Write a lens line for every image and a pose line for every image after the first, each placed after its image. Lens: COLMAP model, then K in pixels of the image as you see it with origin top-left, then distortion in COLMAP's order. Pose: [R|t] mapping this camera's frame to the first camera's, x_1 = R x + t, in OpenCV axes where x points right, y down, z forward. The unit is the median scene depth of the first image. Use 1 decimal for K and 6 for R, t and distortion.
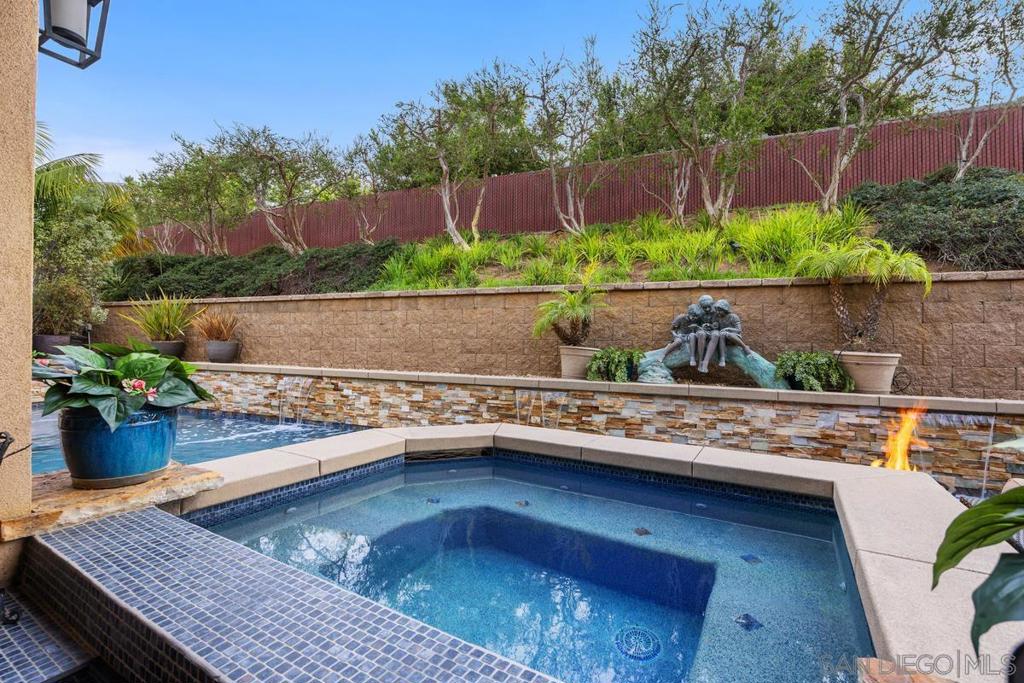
lens RADIAL K [[463.1, 0, 507.1], [0, 463.1, 337.8], [0, 0, 1]] dist [-0.004649, -0.000030]
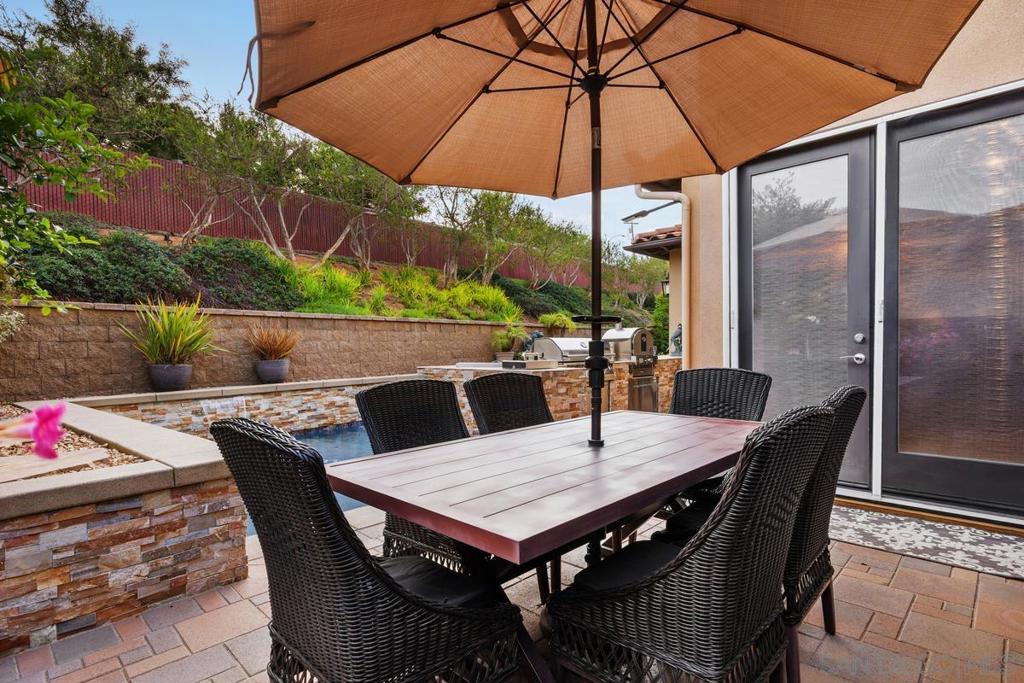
lens RADIAL K [[519.7, 0, 512.2], [0, 519.7, 352.4], [0, 0, 1]] dist [-0.002654, -0.001095]
pose [[0.221283, -0.031722, 0.974694, -1.749385], [0.005384, 0.999495, 0.031307, -0.043138], [-0.975195, -0.001680, 0.221342, 0.359147]]
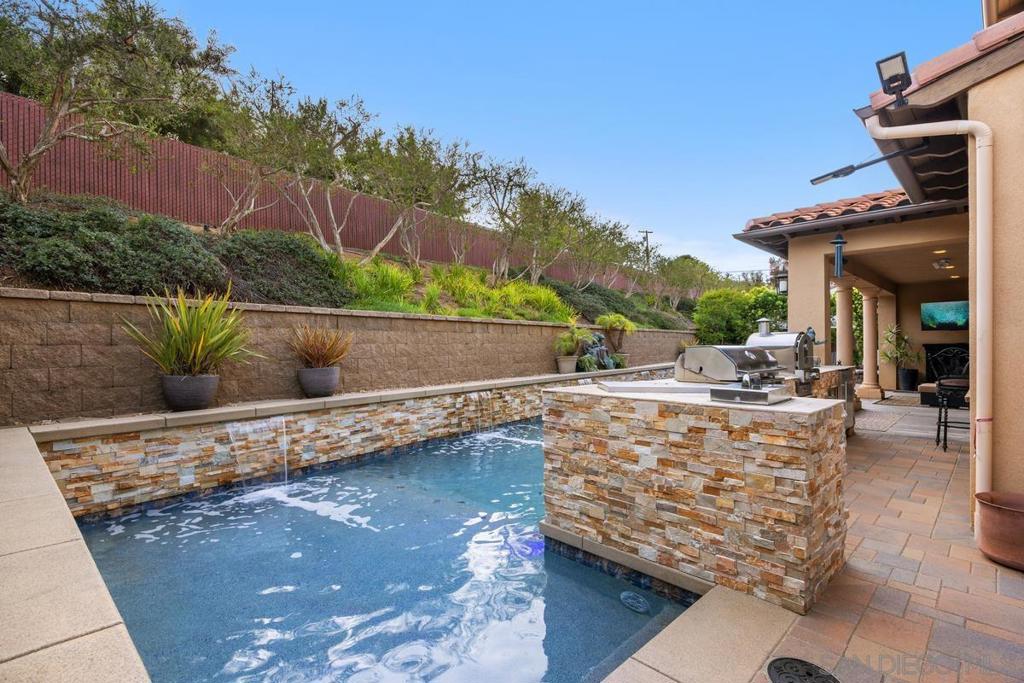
lens RADIAL K [[472.4, 0, 511.4], [0, 472.4, 340.0], [0, 0, 1]] dist [-0.011561, -0.000105]
pose [[0.254752, -0.006738, 0.966983, -1.468572], [-0.003851, 0.999961, 0.007982, -0.050821], [-0.966999, -0.005758, 0.254716, 0.589945]]
